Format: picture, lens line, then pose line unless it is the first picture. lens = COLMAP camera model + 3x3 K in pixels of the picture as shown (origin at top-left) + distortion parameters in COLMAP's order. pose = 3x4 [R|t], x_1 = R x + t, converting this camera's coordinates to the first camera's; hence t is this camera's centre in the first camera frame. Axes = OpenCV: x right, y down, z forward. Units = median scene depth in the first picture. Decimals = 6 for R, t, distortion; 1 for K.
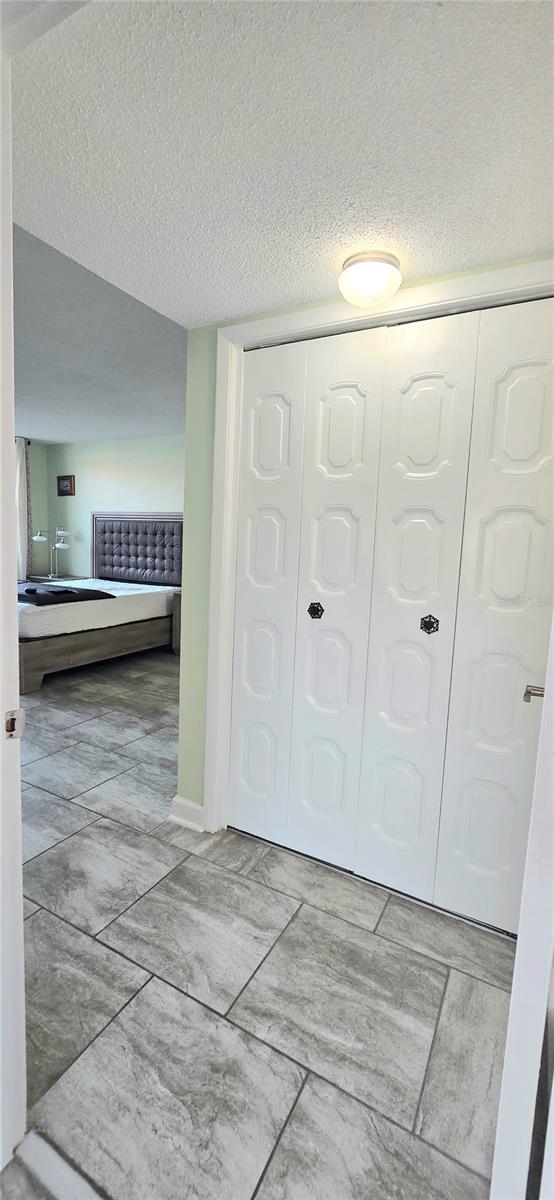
lens RADIAL K [[481.8, 0, 277.0], [0, 481.8, 600.0], [0, 0, 1]] dist [-0.017091, -0.000204]
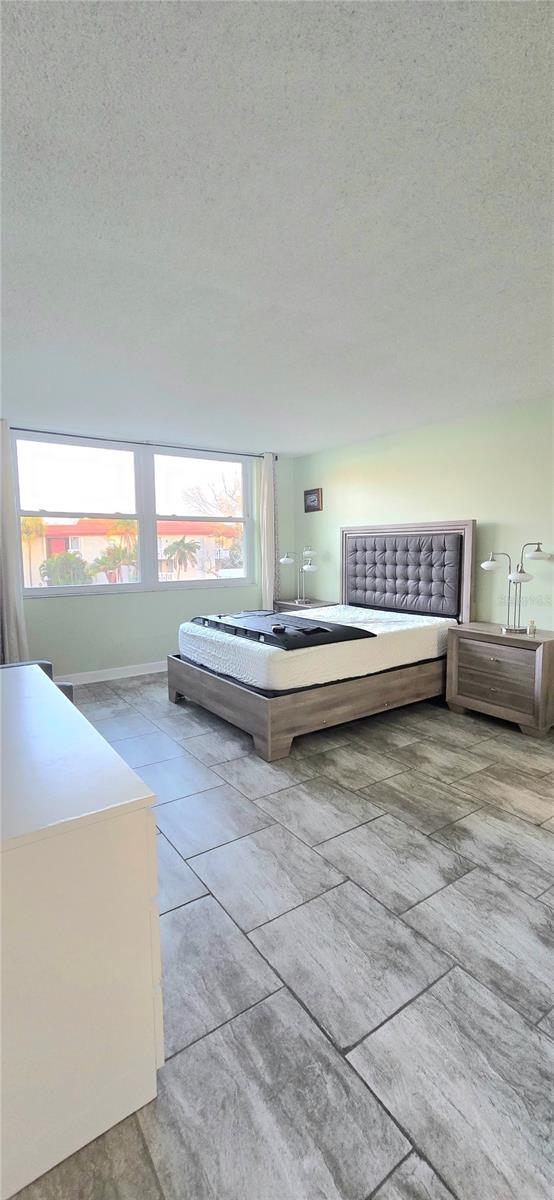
lens RADIAL K [[481.8, 0, 277.0], [0, 481.8, 600.0], [0, 0, 1]] dist [-0.017091, -0.000204]
pose [[0.891998, -0.000316, -0.452039, -0.126781], [-0.008276, 0.999821, -0.017030, -0.049028], [0.451963, 0.018932, 0.891836, 0.231474]]
